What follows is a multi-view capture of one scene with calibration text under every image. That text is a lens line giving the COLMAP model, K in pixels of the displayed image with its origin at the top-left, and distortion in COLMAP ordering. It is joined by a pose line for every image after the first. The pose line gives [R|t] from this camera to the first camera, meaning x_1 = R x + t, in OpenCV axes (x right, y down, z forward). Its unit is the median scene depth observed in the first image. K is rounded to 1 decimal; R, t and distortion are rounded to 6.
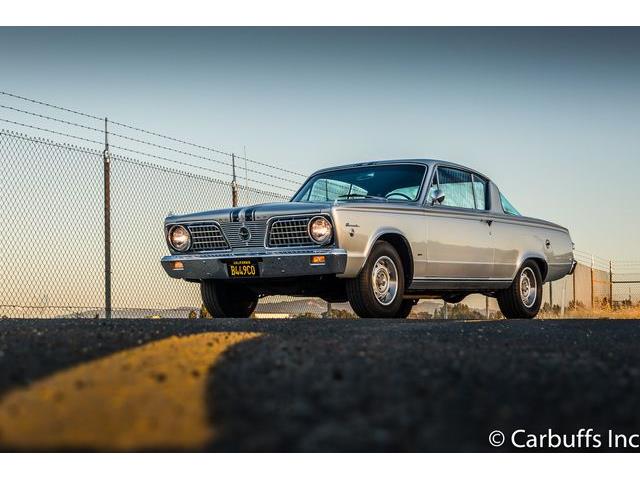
lens RADIAL K [[1164.3, 0, 318.5], [0, 1164.3, 262.5], [0, 0, 1]] dist [-0.011396, -0.074983]
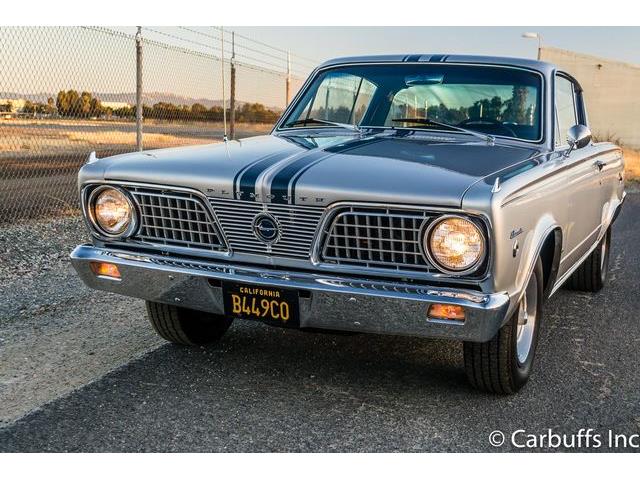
lens RADIAL K [[896.0, 0, 336.9], [0, 896.0, 240.9], [0, 0, 1]] dist [-0.004105, -0.032054]
pose [[0.979324, 0.028490, 0.200282, -0.106125], [-0.063991, 0.982824, 0.173094, -0.082096], [-0.191911, -0.182331, 0.964326, 0.650066]]
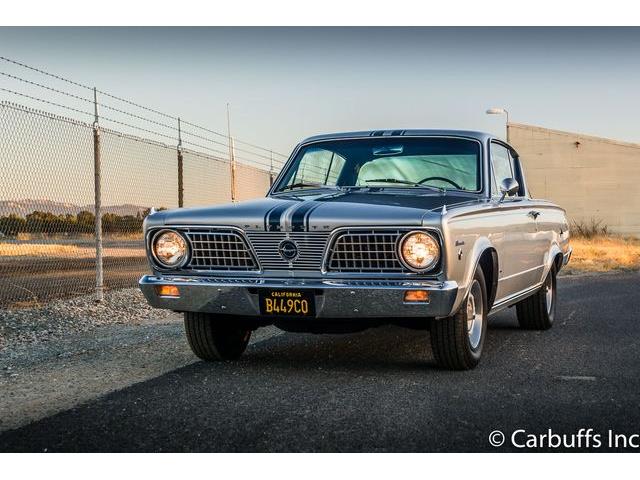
lens RADIAL K [[1112.7, 0, 398.2], [0, 1112.7, 238.5], [0, 0, 1]] dist [0.007508, -0.168887]
pose [[0.951985, 0.008694, 0.306022, -0.195812], [-0.025906, 0.998299, 0.052229, -0.065211], [-0.305047, -0.057649, 0.950591, 0.382230]]
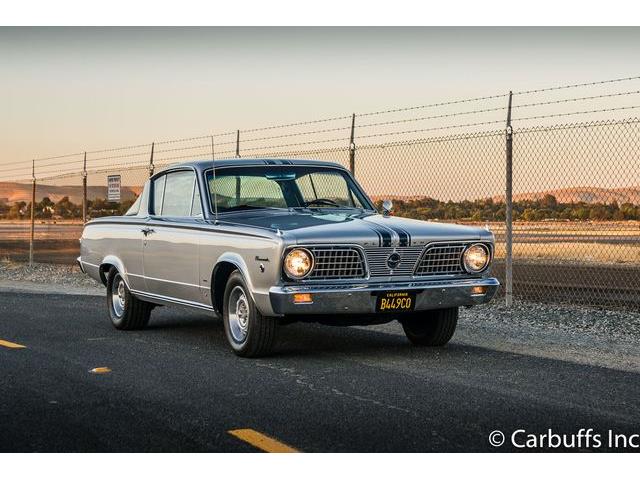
lens RADIAL K [[1112.7, 0, 398.2], [0, 1112.7, 238.5], [0, 0, 1]] dist [0.007508, -0.168887]
pose [[0.458432, -0.012831, 0.888637, -0.788809], [-0.034532, 0.998884, 0.032237, -0.067449], [-0.888058, -0.045465, 0.457477, 0.618058]]
